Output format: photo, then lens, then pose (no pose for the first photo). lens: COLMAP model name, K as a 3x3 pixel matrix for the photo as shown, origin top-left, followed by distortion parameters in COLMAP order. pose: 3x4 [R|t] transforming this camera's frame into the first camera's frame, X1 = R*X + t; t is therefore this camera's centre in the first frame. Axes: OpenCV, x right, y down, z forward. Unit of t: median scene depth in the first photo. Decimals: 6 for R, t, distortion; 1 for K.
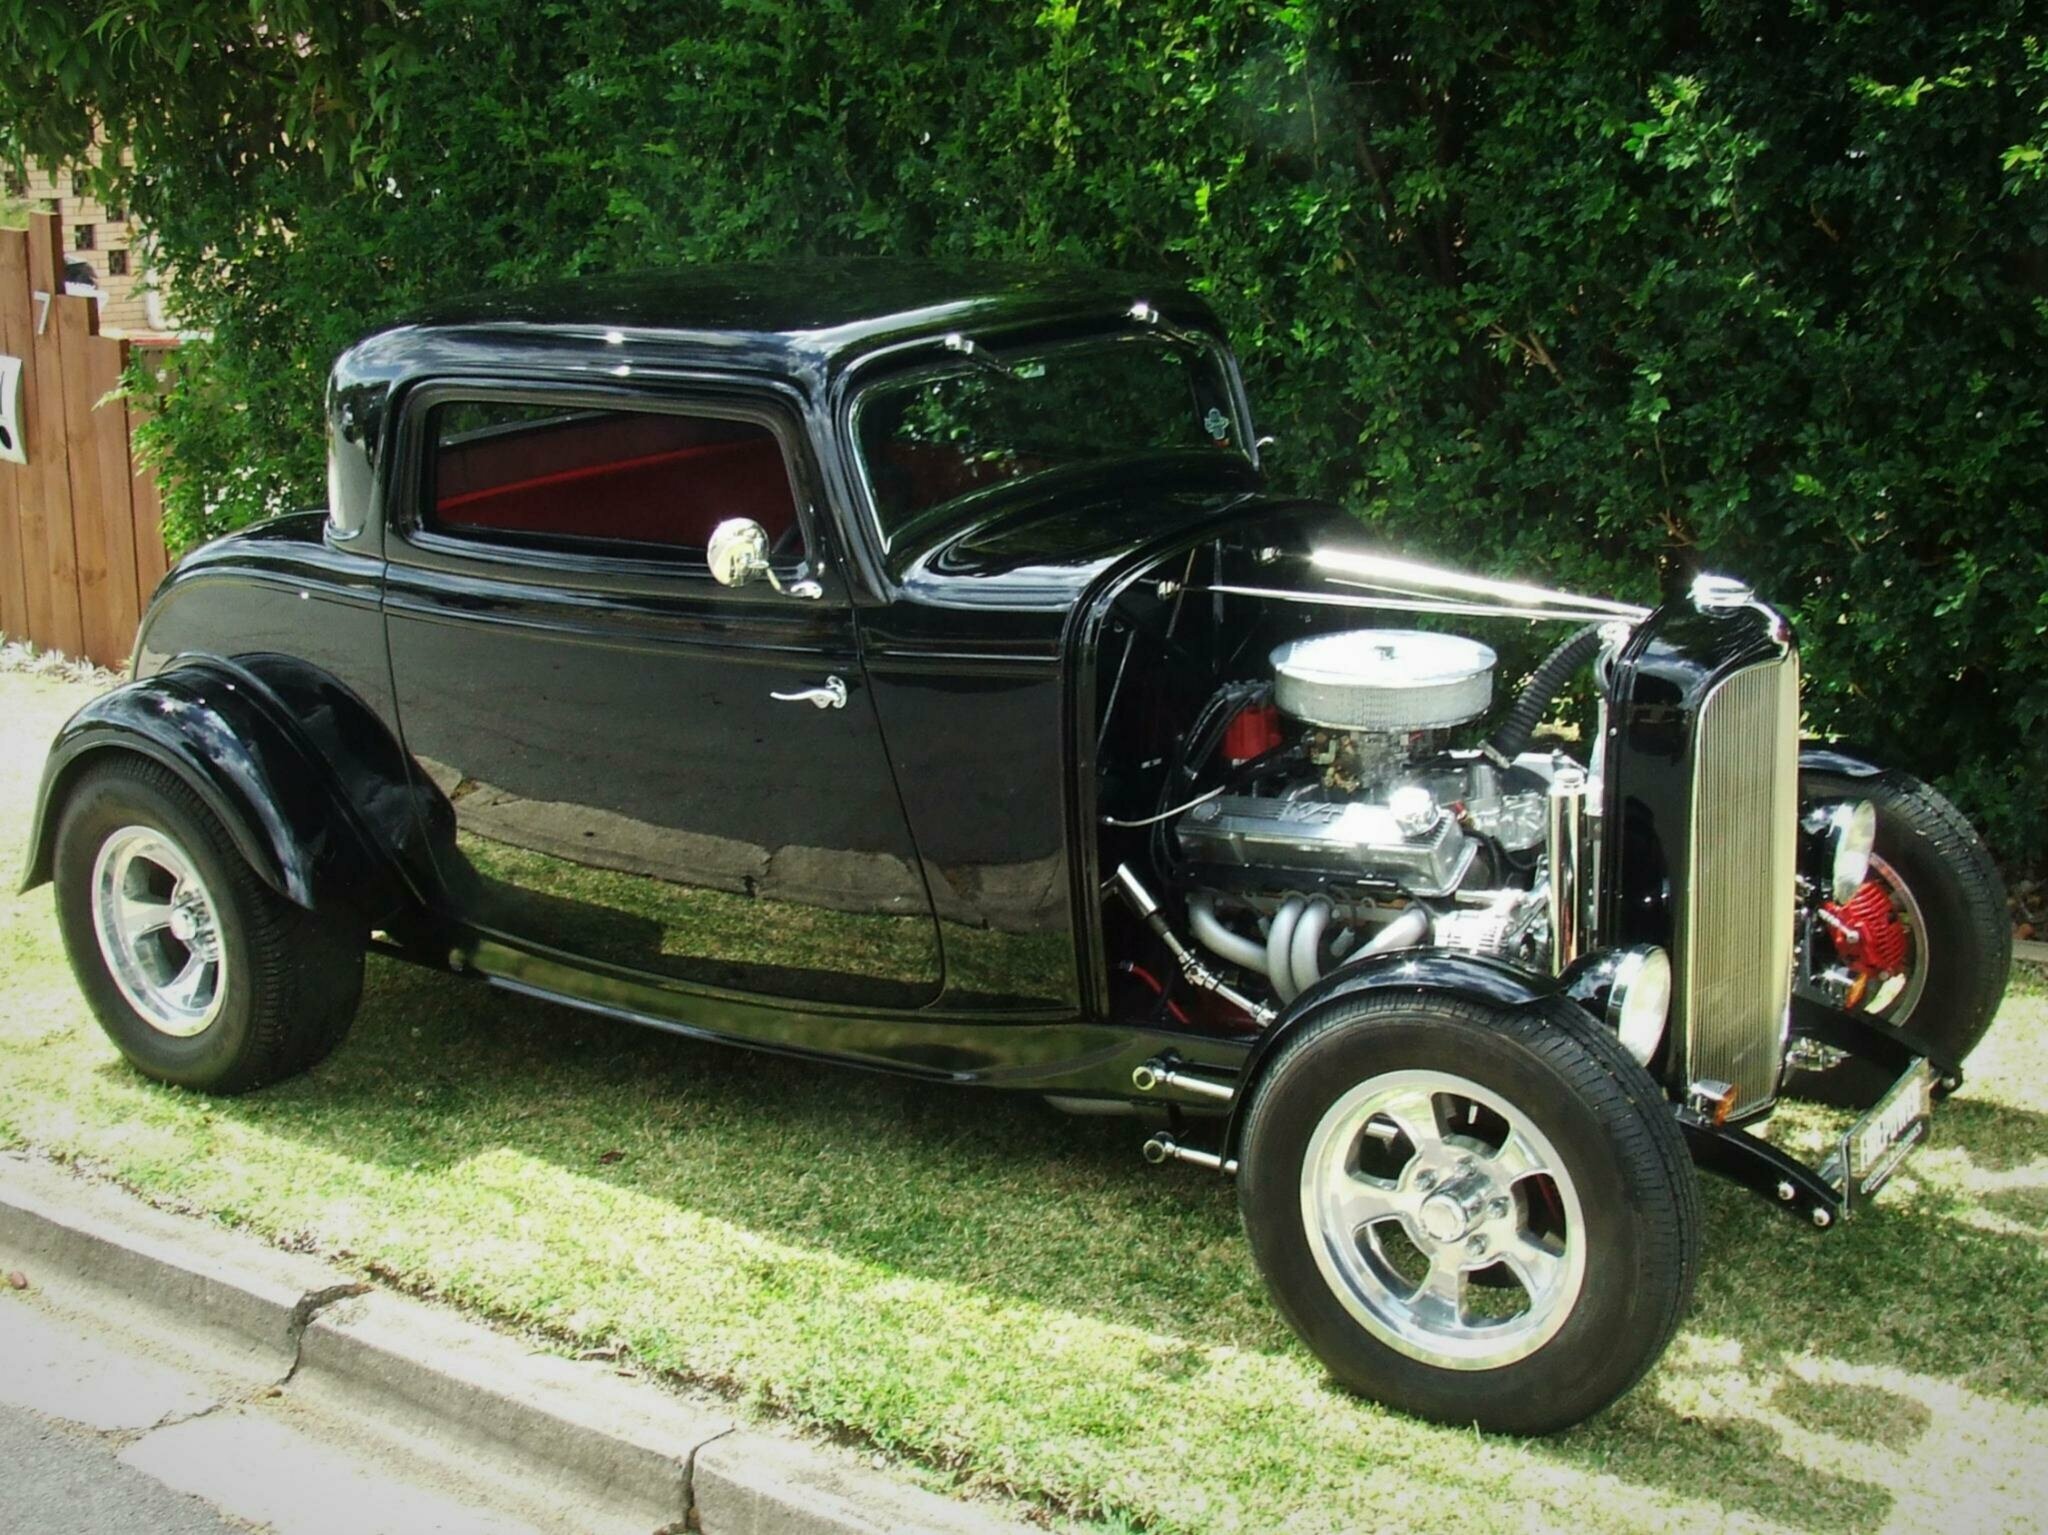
lens RADIAL K [[2549.4, 0, 1024.8], [0, 2549.4, 927.7], [0, 0, 1]] dist [-0.079093, 0.000000]
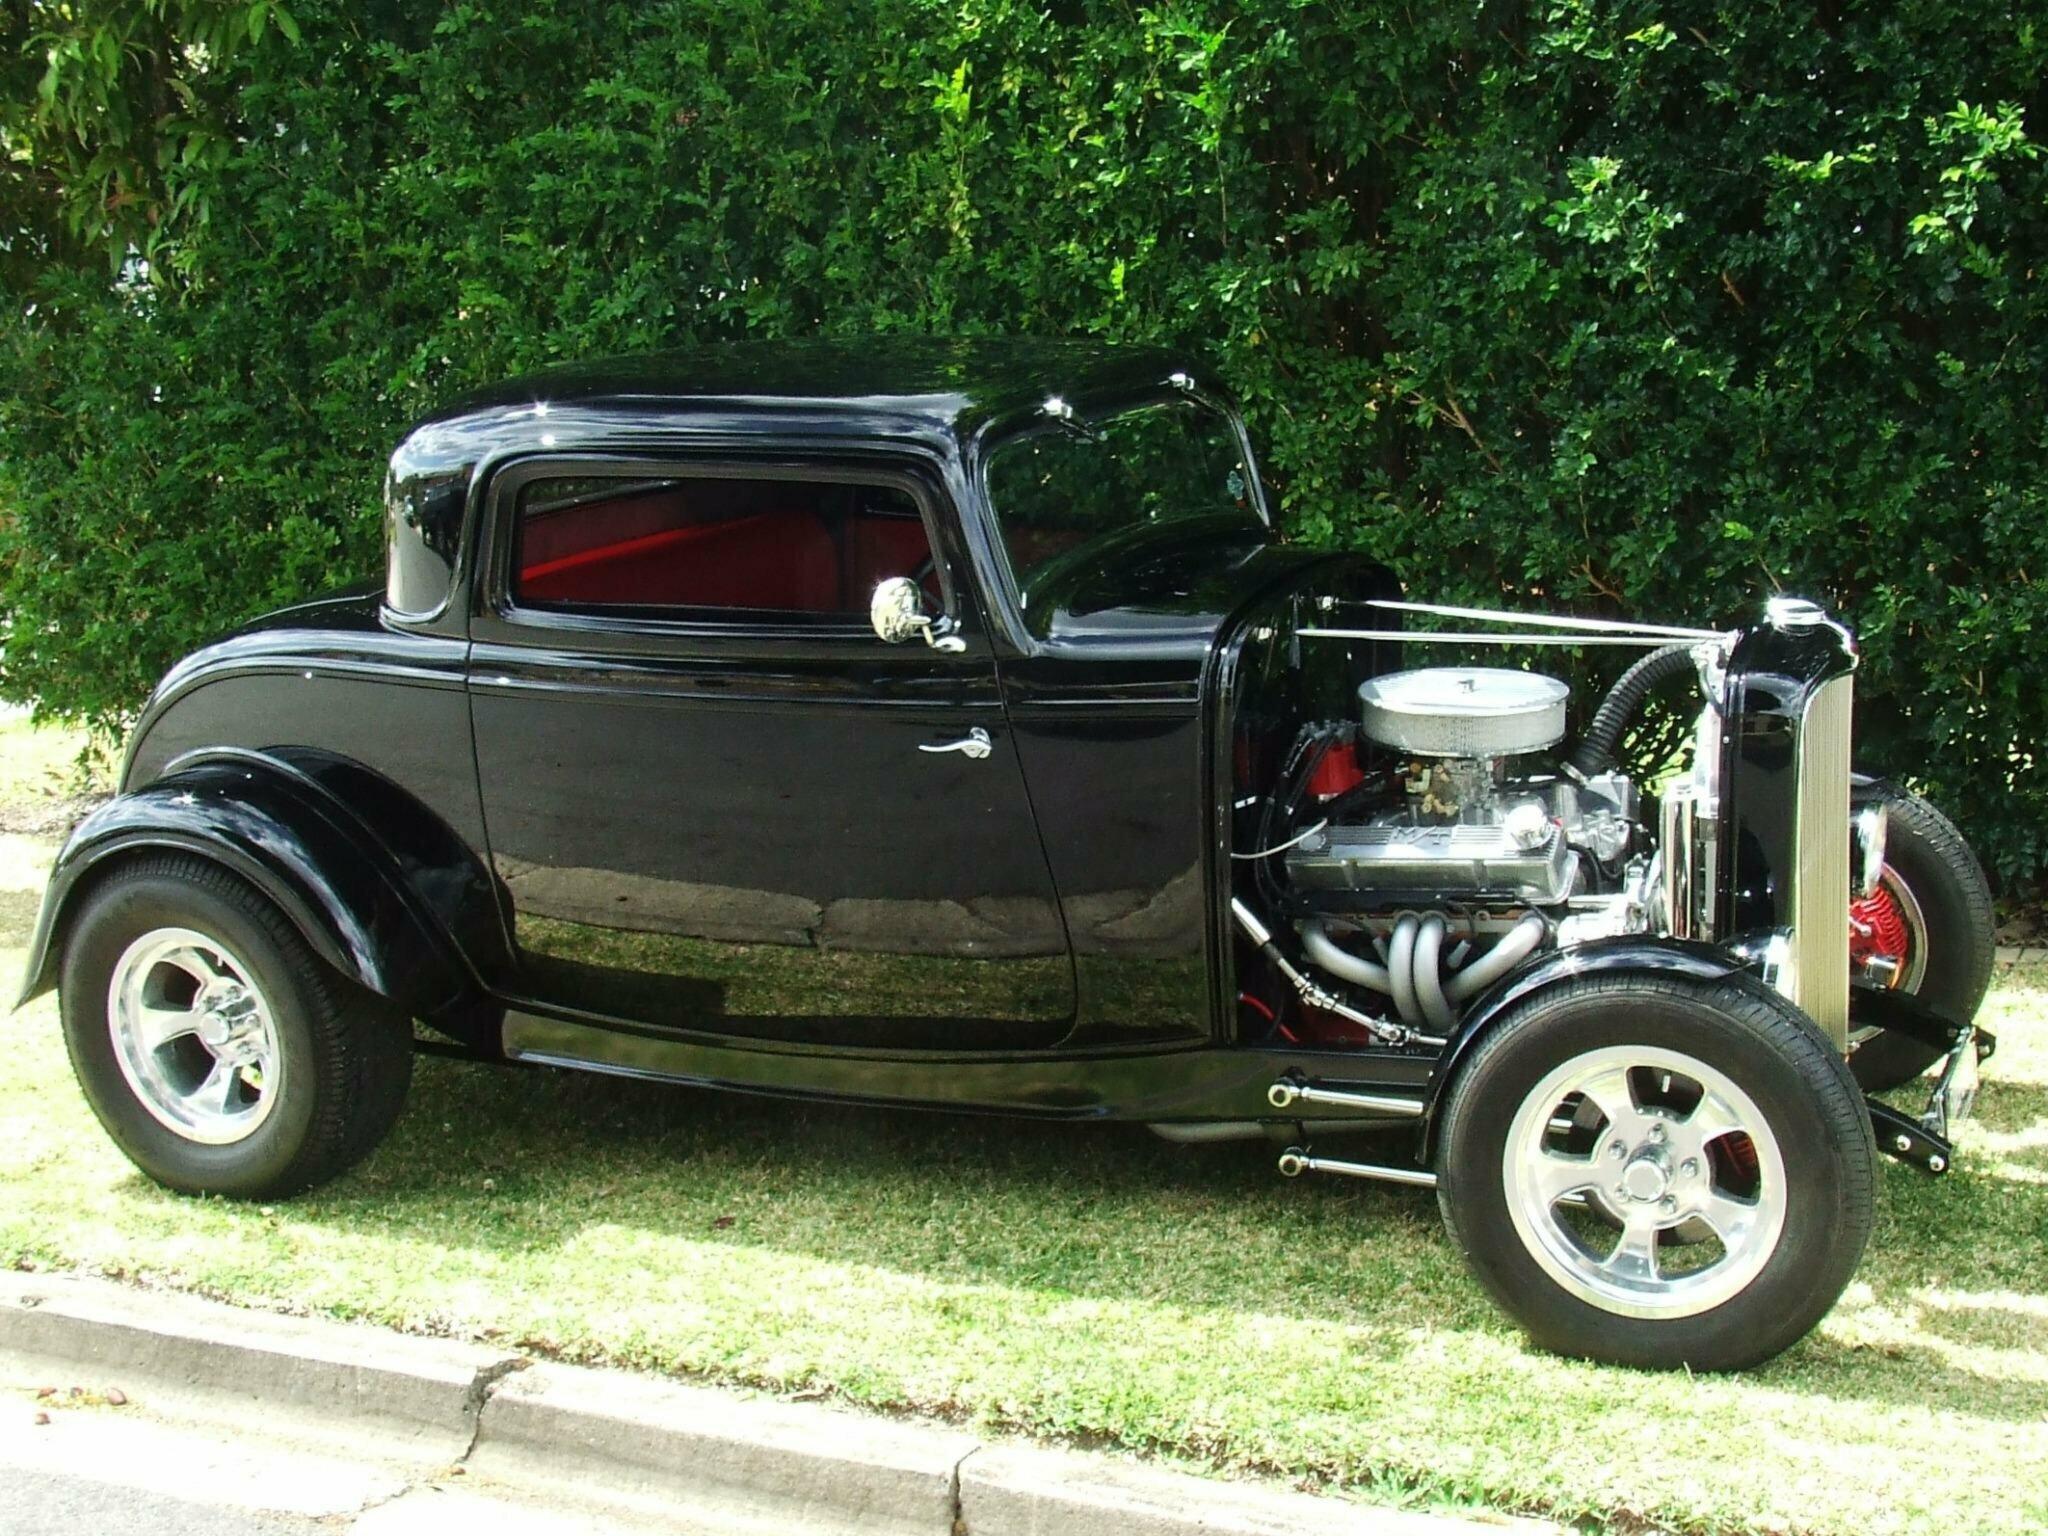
lens RADIAL K [[2736.6, 0, 1073.9], [0, 2736.6, 953.1], [0, 0, 1]] dist [-0.091089, 0.000000]
pose [[0.981769, -0.057979, 0.181020, -0.235099], [0.065743, 0.997144, -0.037183, 0.036199], [-0.178347, 0.048406, 0.982776, -0.098322]]
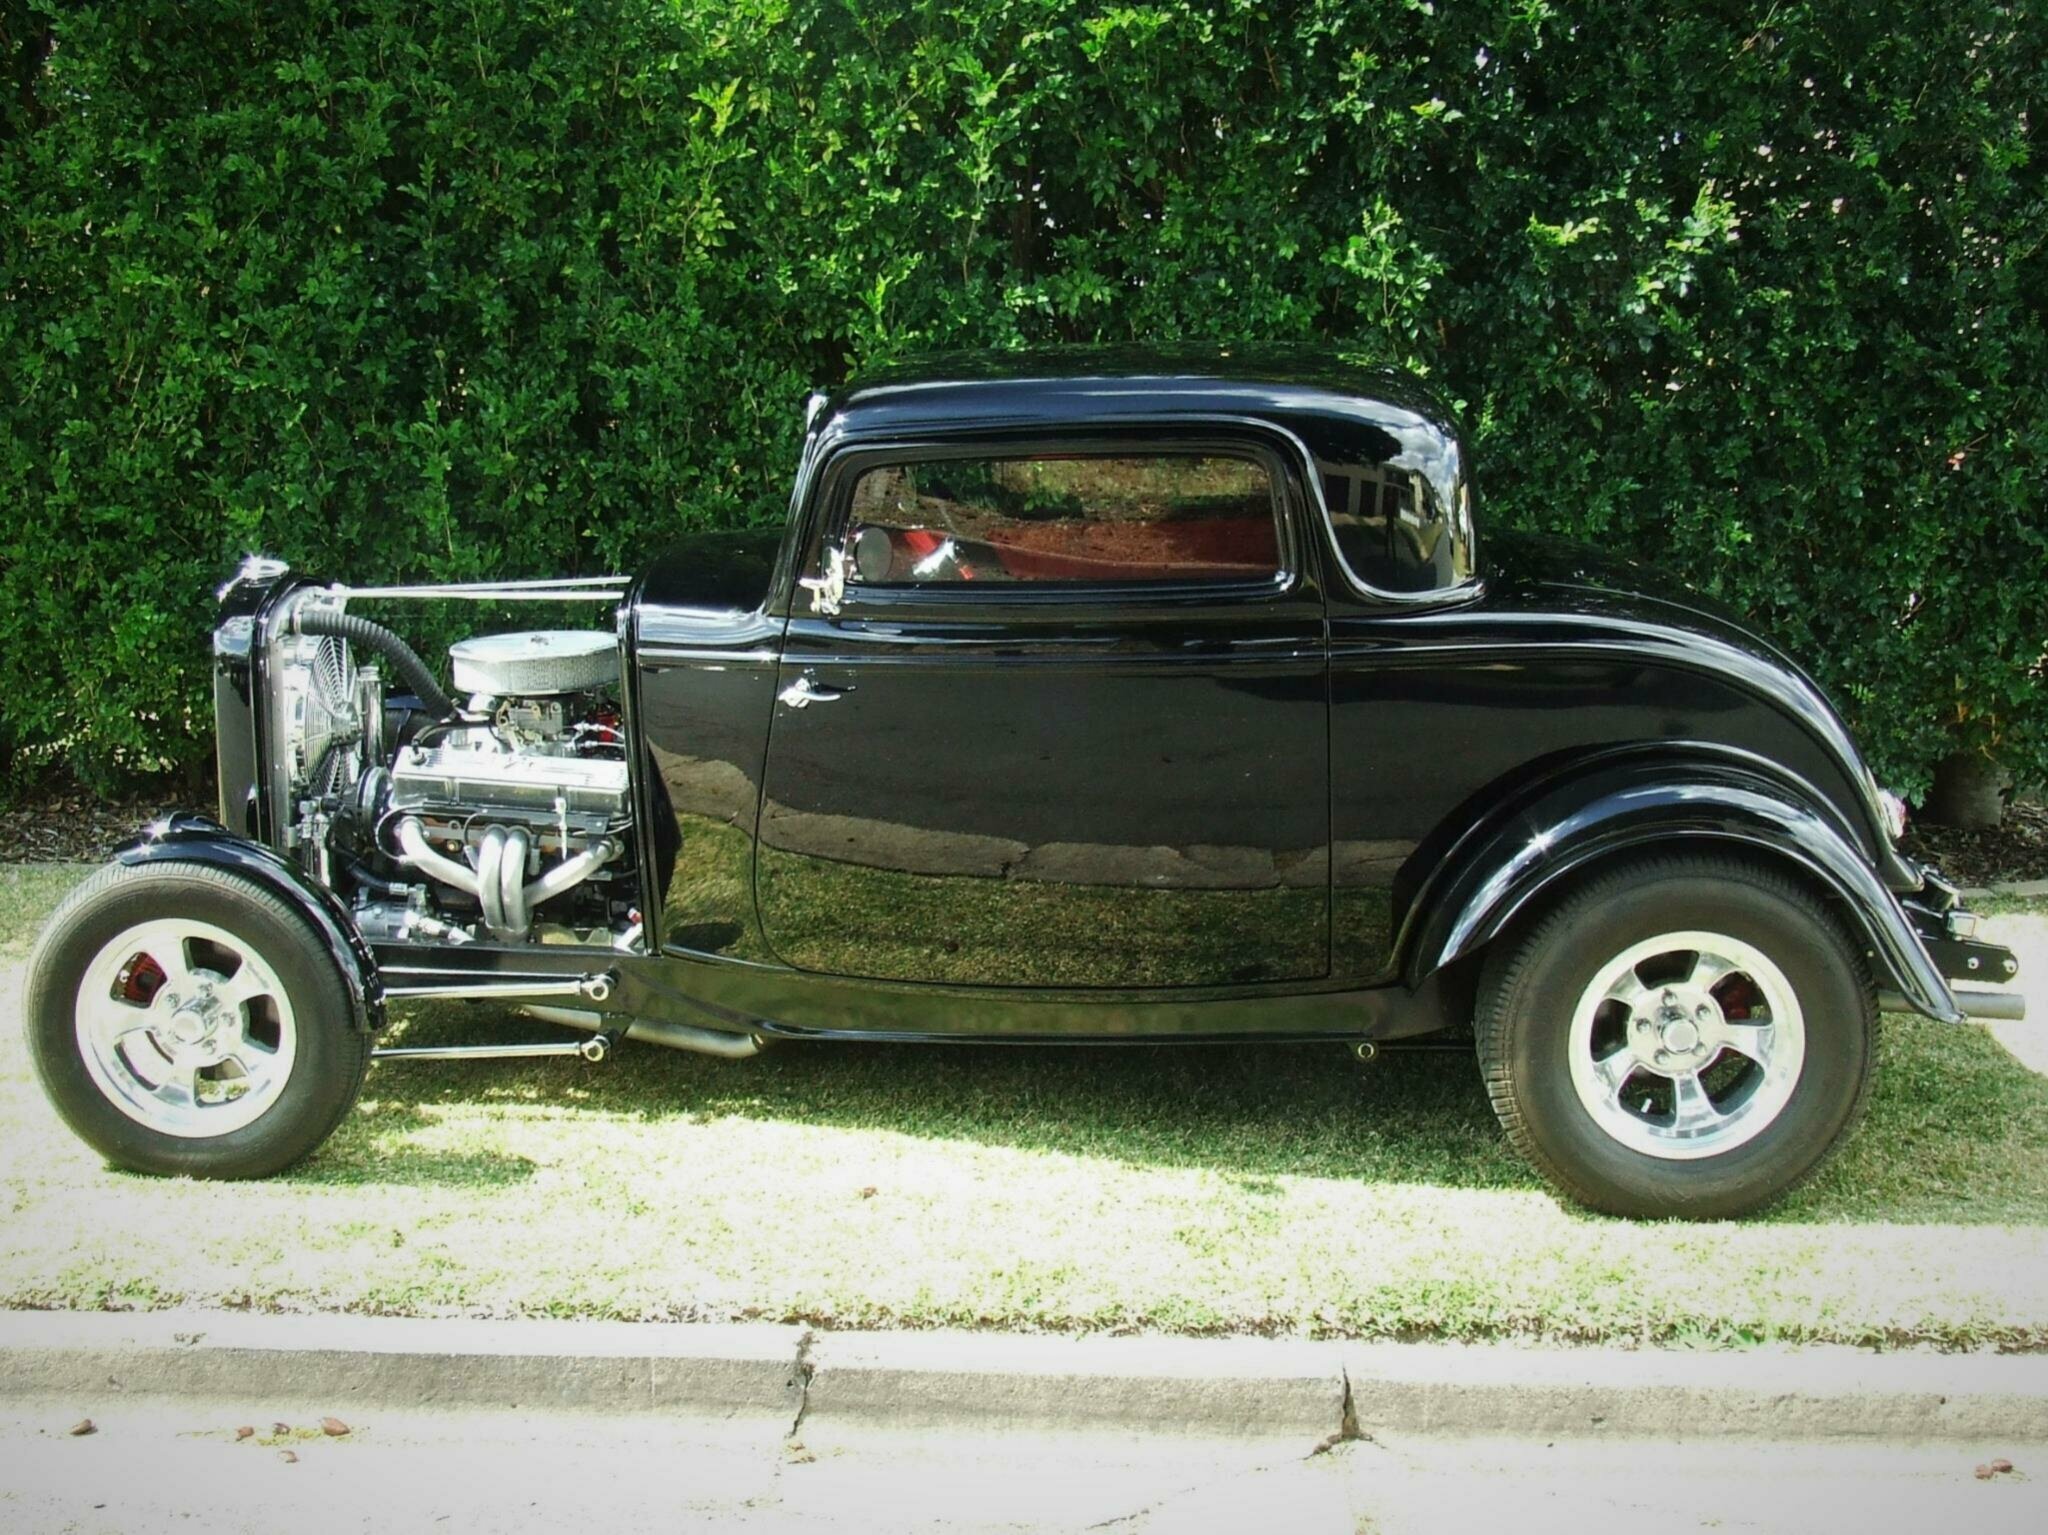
lens RADIAL K [[2651.4, 0, 1136.3], [0, 2651.4, 854.9], [0, 0, 1]] dist [-0.085142, 0.000000]
pose [[0.805576, -0.081258, 0.586894, -0.759509], [0.125274, 0.991516, -0.034673, 0.006756], [-0.579097, 0.101454, 0.808921, 0.060895]]
